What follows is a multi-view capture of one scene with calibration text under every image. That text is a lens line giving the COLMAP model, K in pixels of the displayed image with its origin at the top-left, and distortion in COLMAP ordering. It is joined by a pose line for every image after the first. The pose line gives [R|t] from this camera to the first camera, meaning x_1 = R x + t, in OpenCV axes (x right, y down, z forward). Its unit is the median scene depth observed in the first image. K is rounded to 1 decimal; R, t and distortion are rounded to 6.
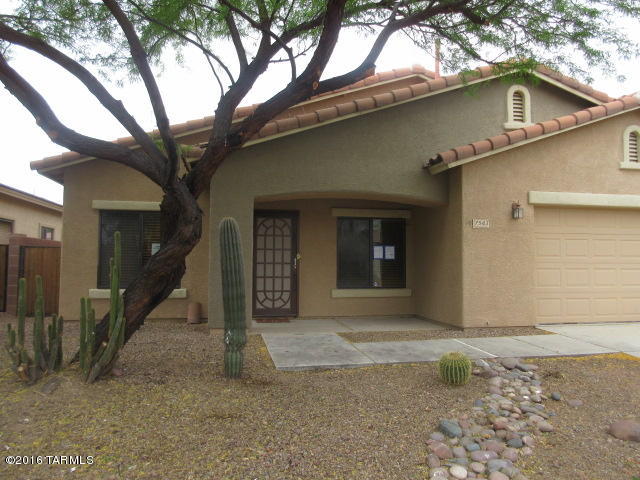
lens RADIAL K [[488.3, 0, 323.6], [0, 488.3, 241.7], [0, 0, 1]] dist [0.002874, 0.004432]
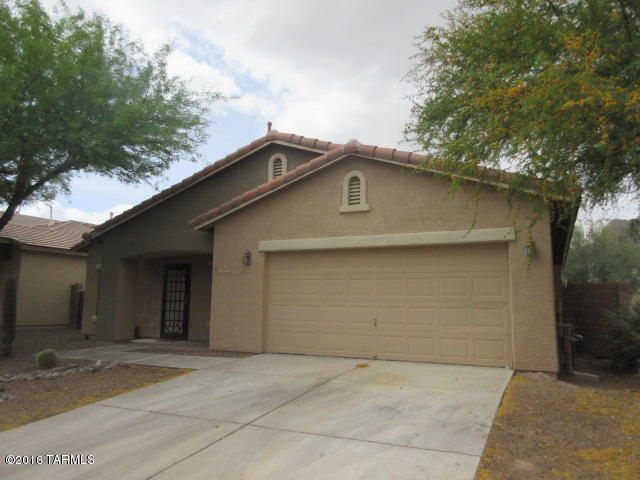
lens RADIAL K [[488.3, 0, 323.6], [0, 488.3, 241.7], [0, 0, 1]] dist [0.002874, 0.004432]
pose [[0.785691, -0.073780, -0.614204, 1.174936], [0.020323, 0.995405, -0.093573, 0.013490], [0.618286, 0.061037, 0.783580, 0.128811]]
